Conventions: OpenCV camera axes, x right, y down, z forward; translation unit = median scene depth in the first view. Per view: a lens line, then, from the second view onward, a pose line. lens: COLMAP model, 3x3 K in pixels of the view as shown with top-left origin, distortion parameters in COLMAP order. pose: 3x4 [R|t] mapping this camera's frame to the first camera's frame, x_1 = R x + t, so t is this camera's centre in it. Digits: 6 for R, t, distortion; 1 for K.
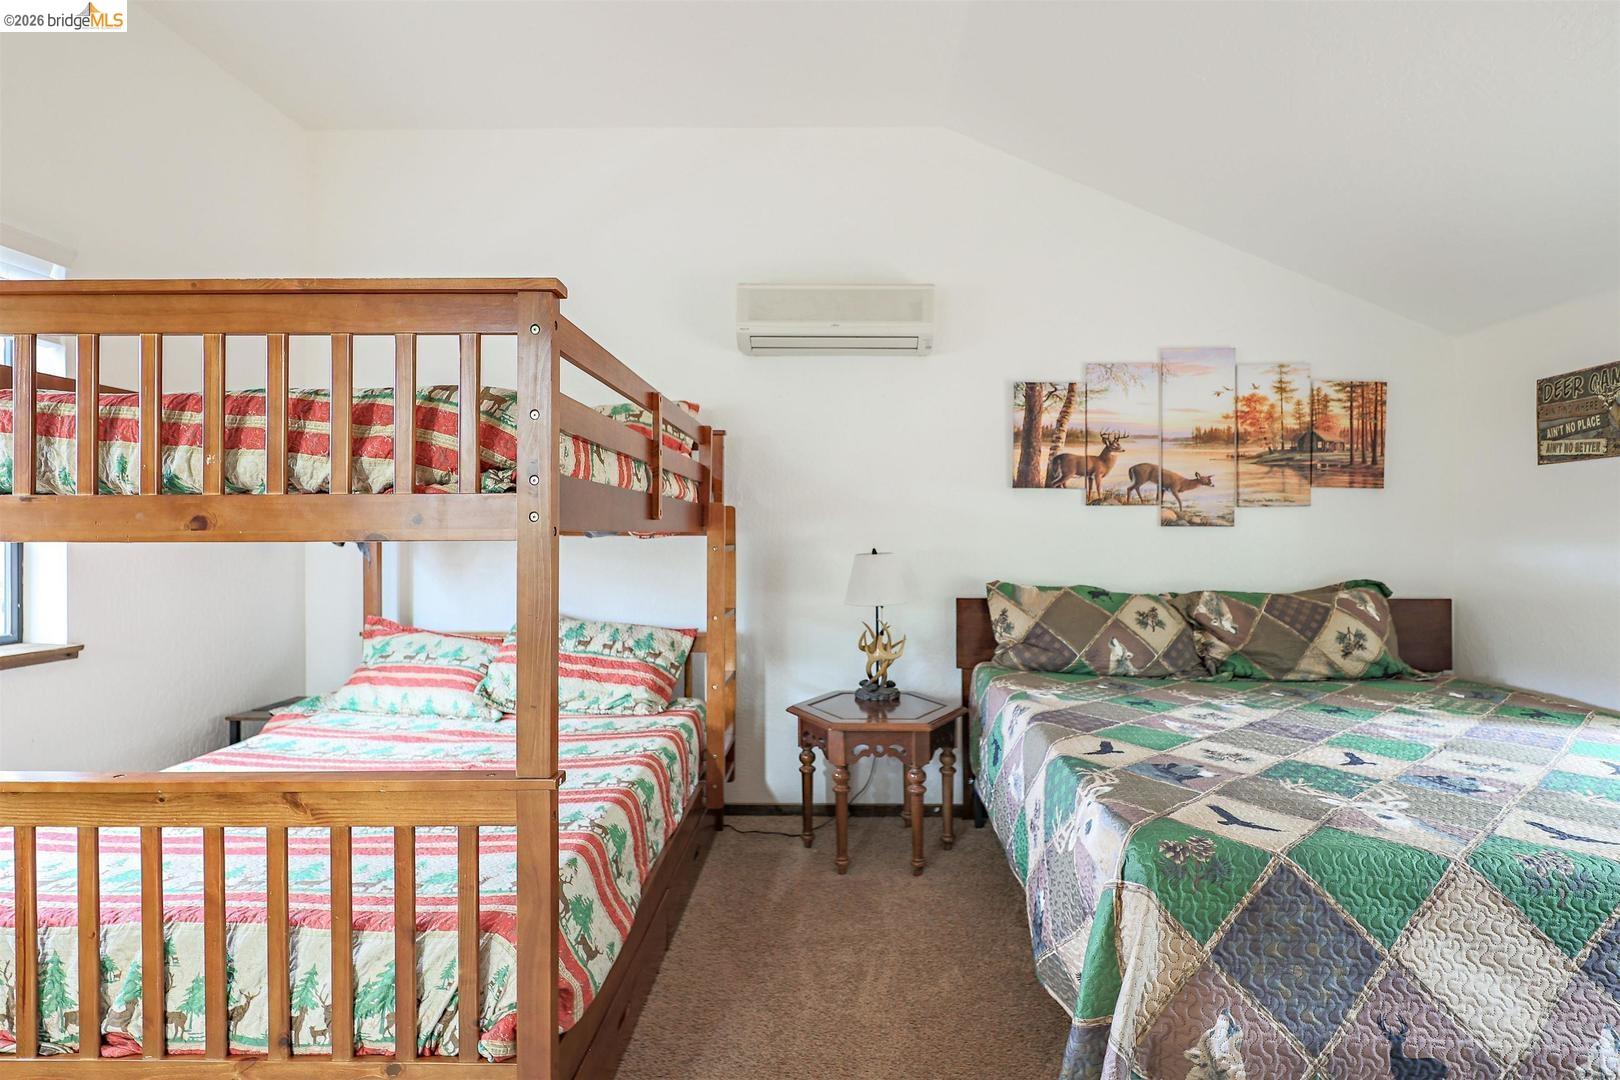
lens RADIAL K [[818.1, 0, 829.6], [0, 818.1, 543.2], [0, 0, 1]] dist [0.002215, -0.000394]
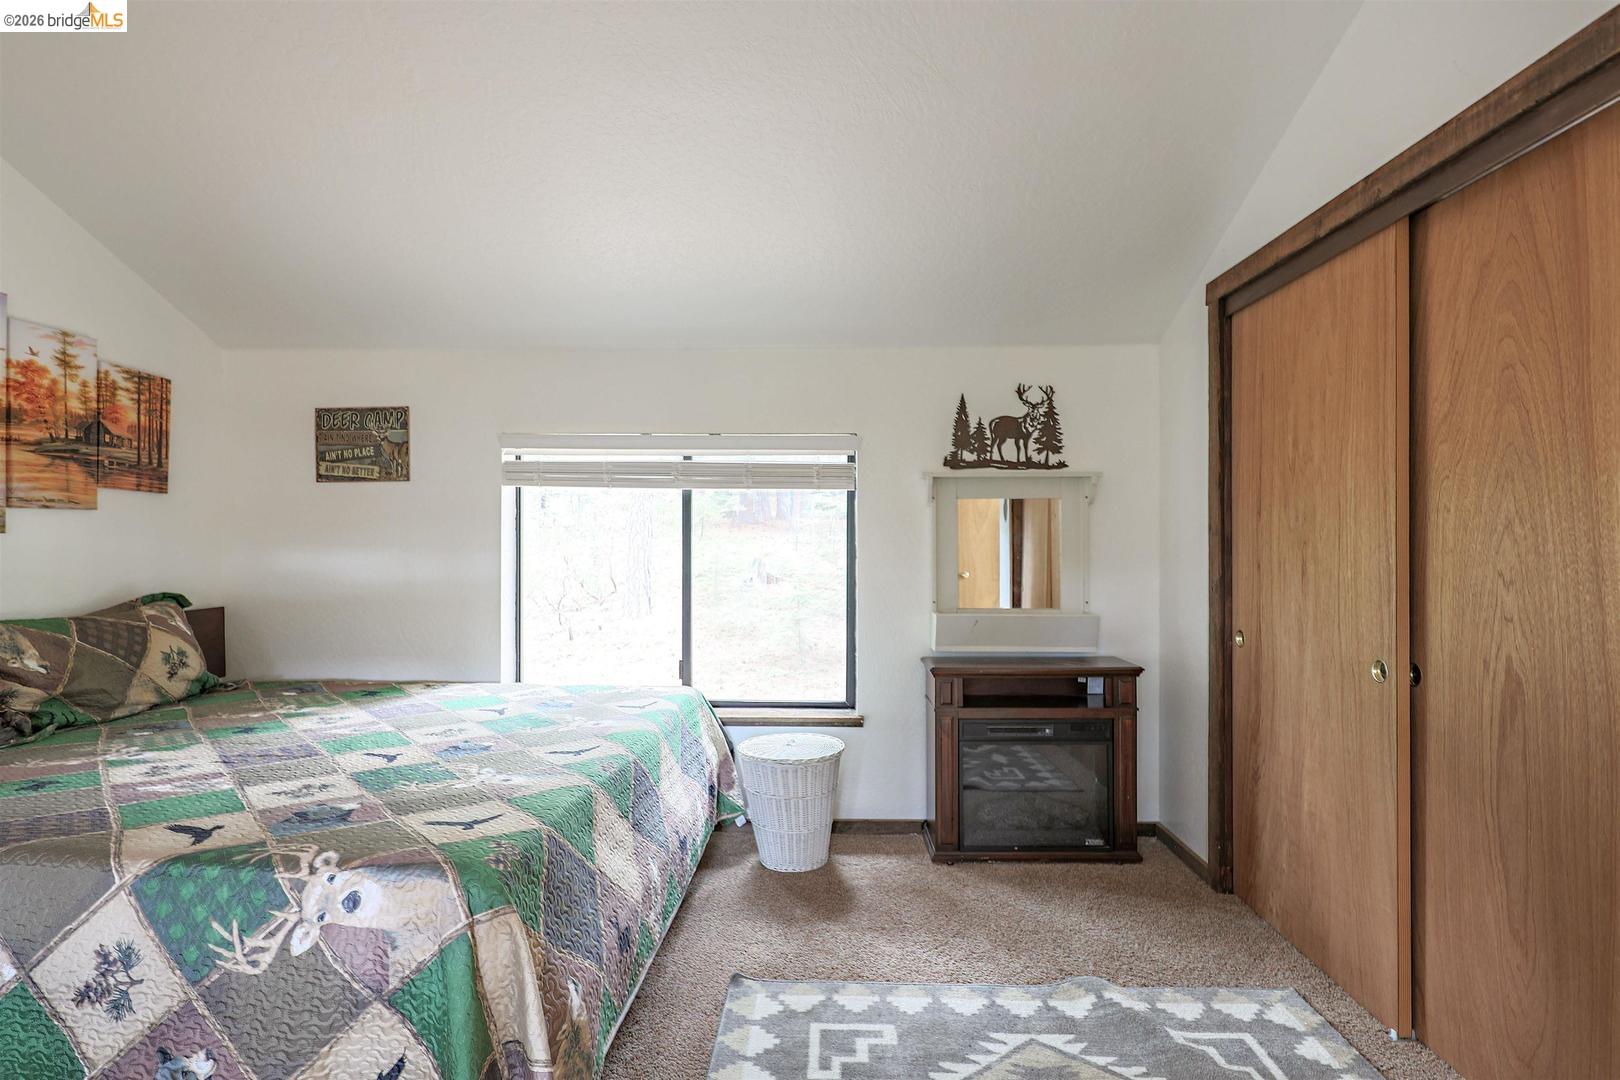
lens RADIAL K [[818.0, 0, 812.1], [0, 818.0, 544.0], [0, 0, 1]] dist [-0.002523, 0.000207]
pose [[0.013427, -0.003475, 0.999904, -0.250553], [0.013063, 0.999909, 0.003299, -0.003449], [-0.999825, 0.013018, 0.013471, 0.267819]]
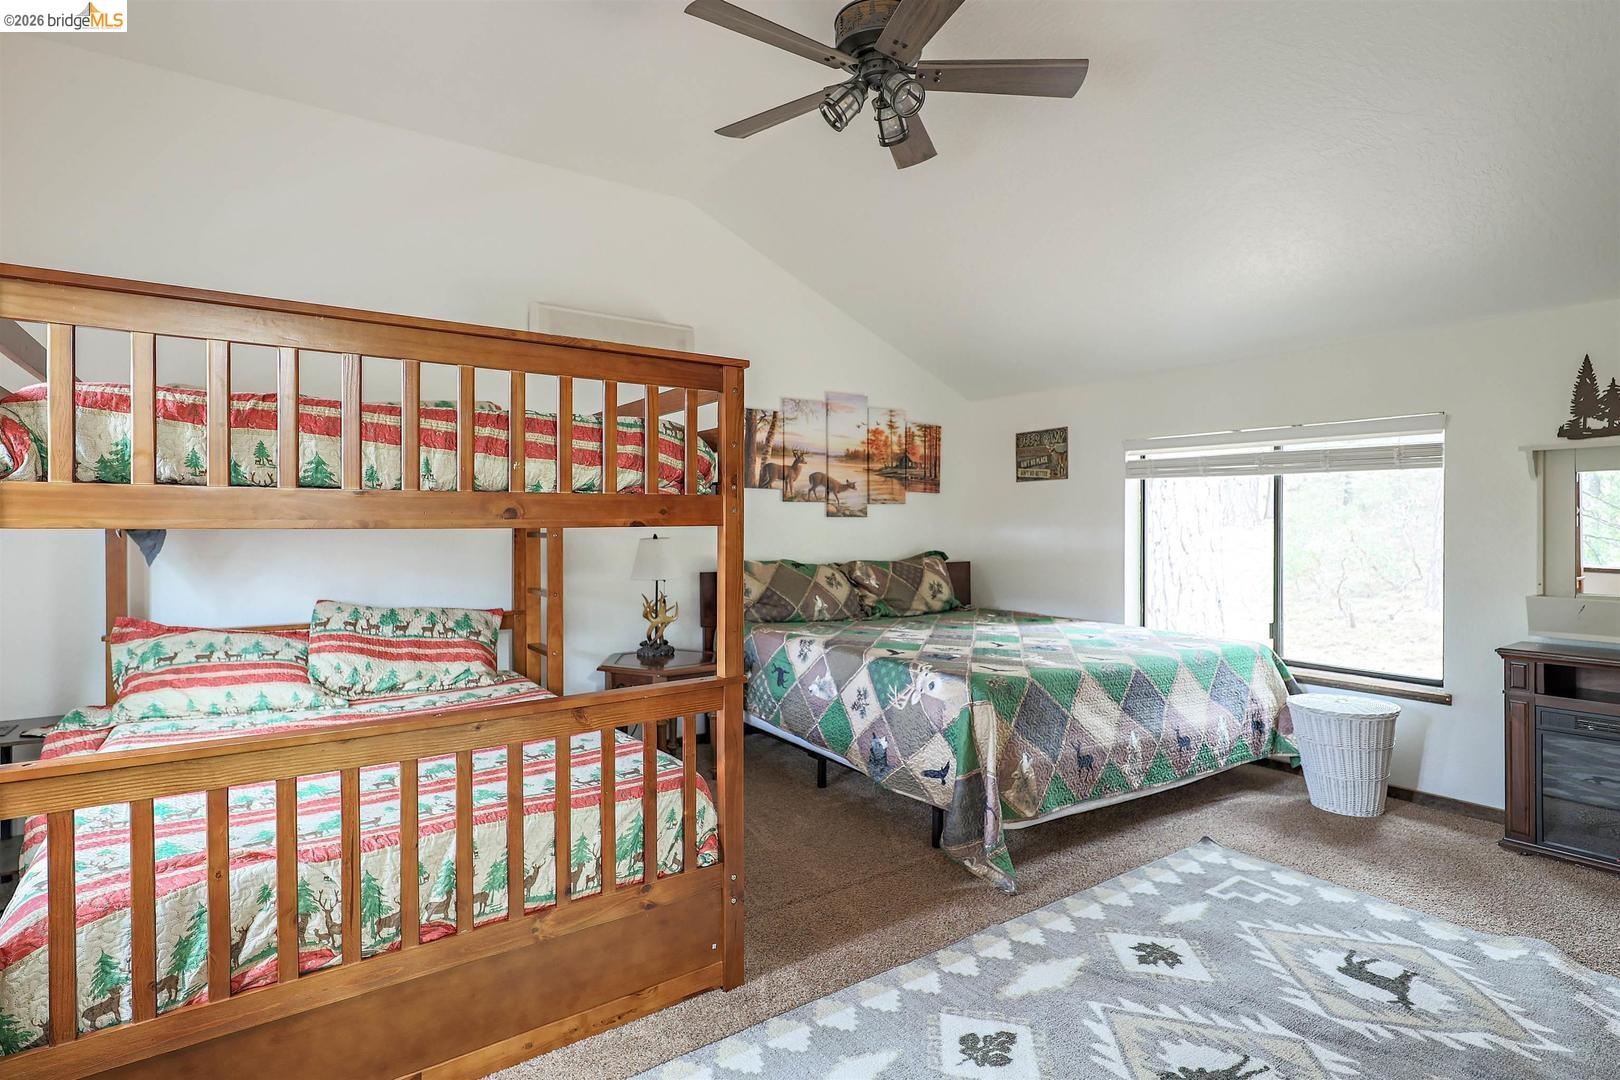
lens RADIAL K [[818.0, 0, 812.1], [0, 818.0, 544.0], [0, 0, 1]] dist [-0.002523, 0.000207]
pose [[0.809291, -0.017955, 0.587133, -0.477584], [0.010232, 0.999812, 0.016472, 0.003166], [-0.587319, -0.007323, 0.809323, -0.146325]]
